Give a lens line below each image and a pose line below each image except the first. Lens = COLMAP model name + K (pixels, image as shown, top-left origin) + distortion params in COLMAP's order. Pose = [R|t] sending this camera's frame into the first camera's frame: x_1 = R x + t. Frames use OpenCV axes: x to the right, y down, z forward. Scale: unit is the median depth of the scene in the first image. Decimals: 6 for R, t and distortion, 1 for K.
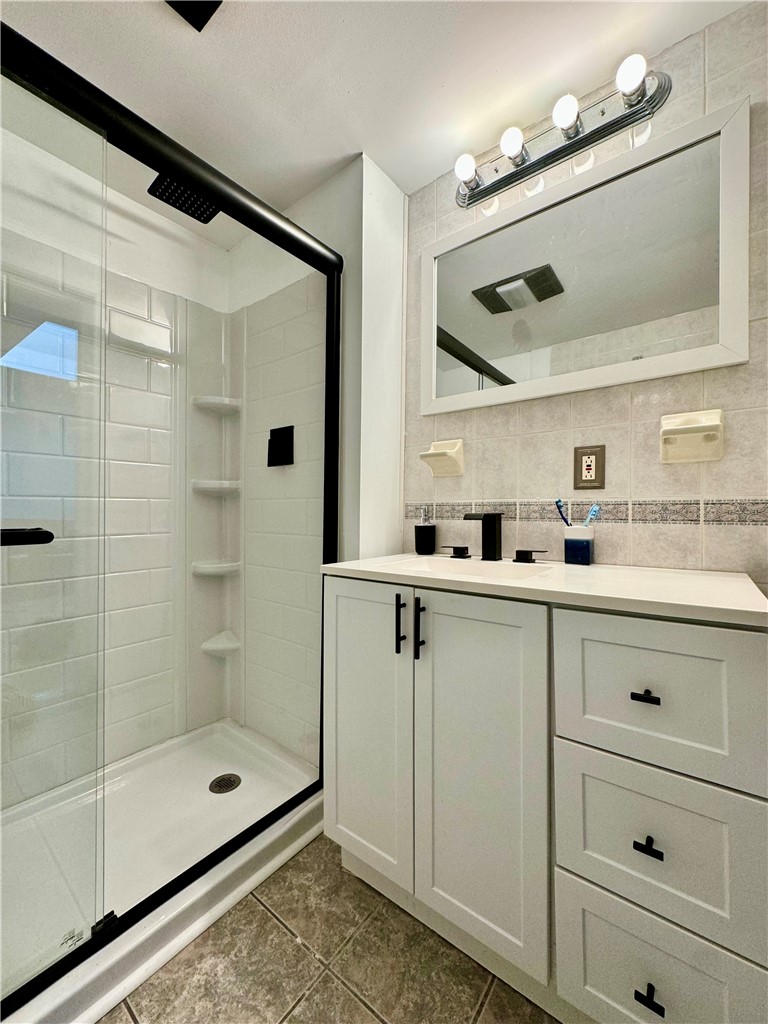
lens RADIAL K [[410.1, 0, 391.5], [0, 410.1, 512.5], [0, 0, 1]] dist [-0.002880, -0.000219]
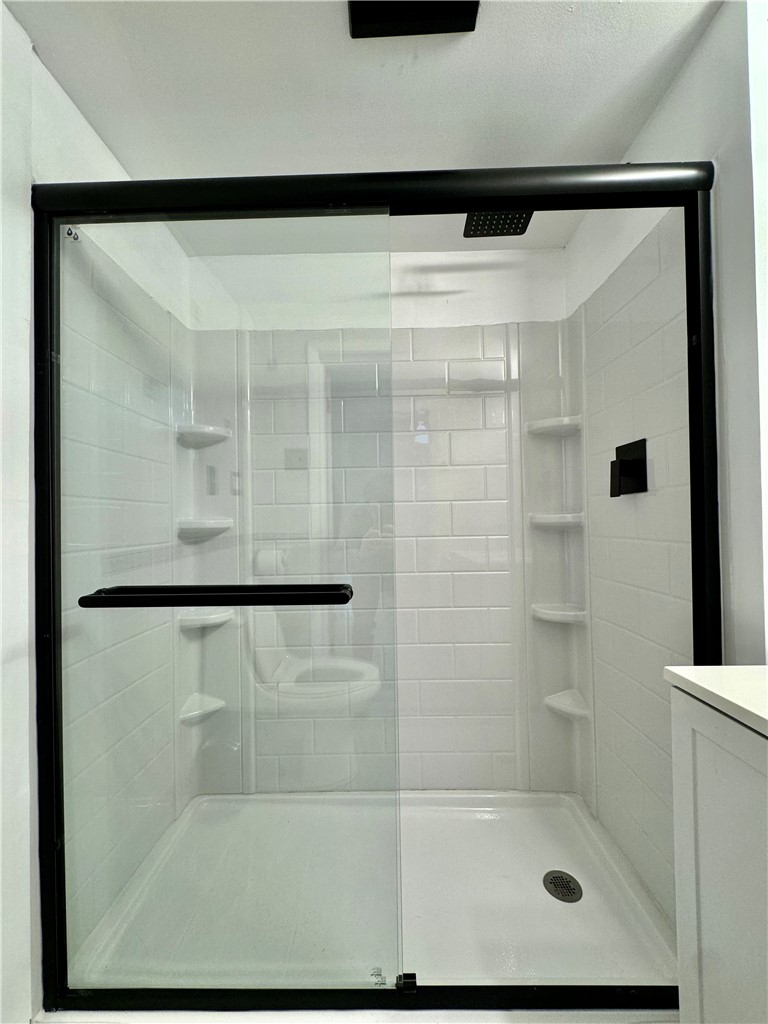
lens RADIAL K [[410.1, 0, 377.7], [0, 410.1, 511.4], [0, 0, 1]] dist [-0.002880, -0.000219]
pose [[0.592873, -0.031159, -0.804693, 0.053376], [0.012467, 0.999487, -0.029517, -0.064931], [0.805199, 0.007467, 0.592957, 0.186651]]
